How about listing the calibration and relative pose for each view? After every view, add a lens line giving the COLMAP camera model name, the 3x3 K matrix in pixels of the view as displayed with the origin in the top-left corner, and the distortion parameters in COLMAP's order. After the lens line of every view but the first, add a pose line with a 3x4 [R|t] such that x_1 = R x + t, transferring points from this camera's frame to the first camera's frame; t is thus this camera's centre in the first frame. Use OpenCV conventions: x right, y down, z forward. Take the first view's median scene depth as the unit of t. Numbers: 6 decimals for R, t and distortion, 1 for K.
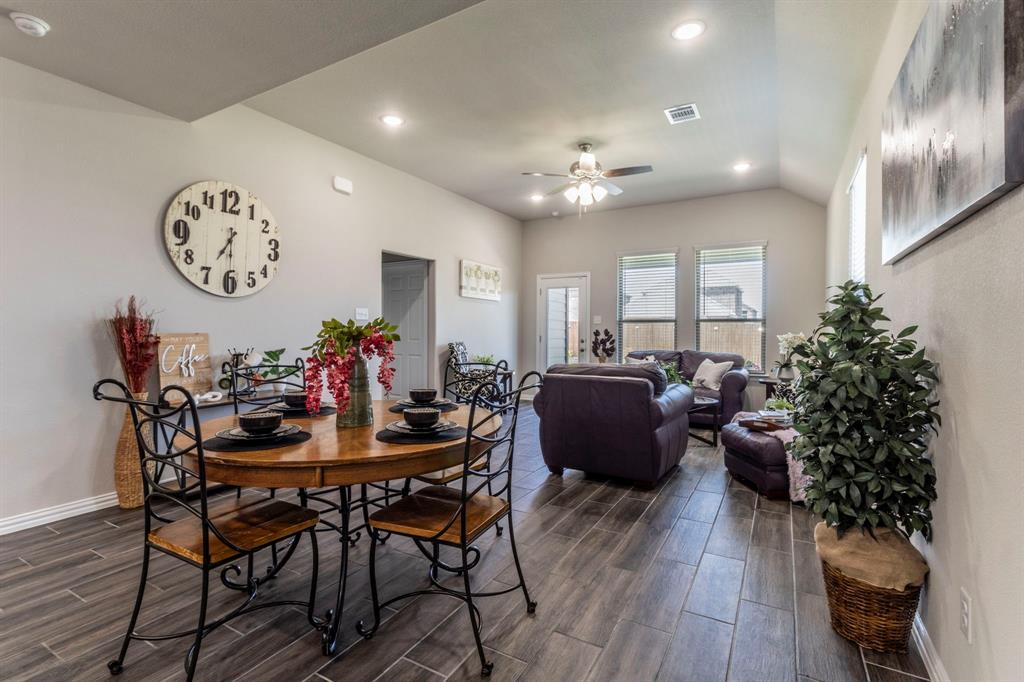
lens RADIAL K [[473.8, 0, 516.8], [0, 473.8, 337.6], [0, 0, 1]] dist [-0.002192, 0.000826]
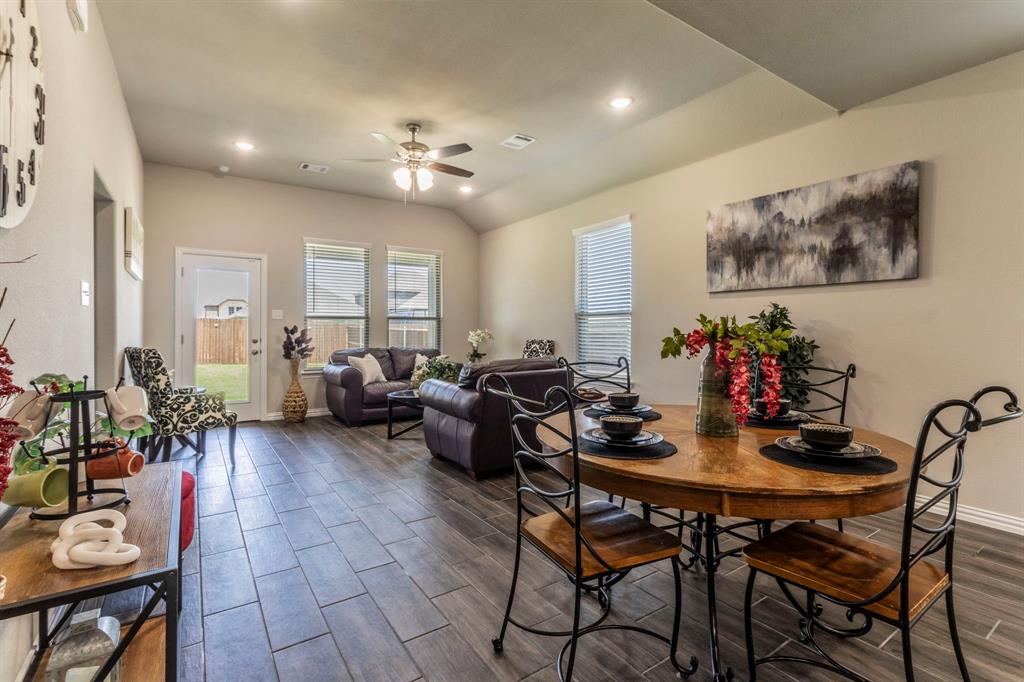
lens RADIAL K [[473.8, 0, 518.1], [0, 473.8, 334.3], [0, 0, 1]] dist [-0.002192, 0.000826]
pose [[0.436116, -0.010909, 0.899825, -0.418399], [0.013021, 0.999898, 0.005811, -0.003421], [-0.899796, 0.009182, 0.436213, 0.296080]]
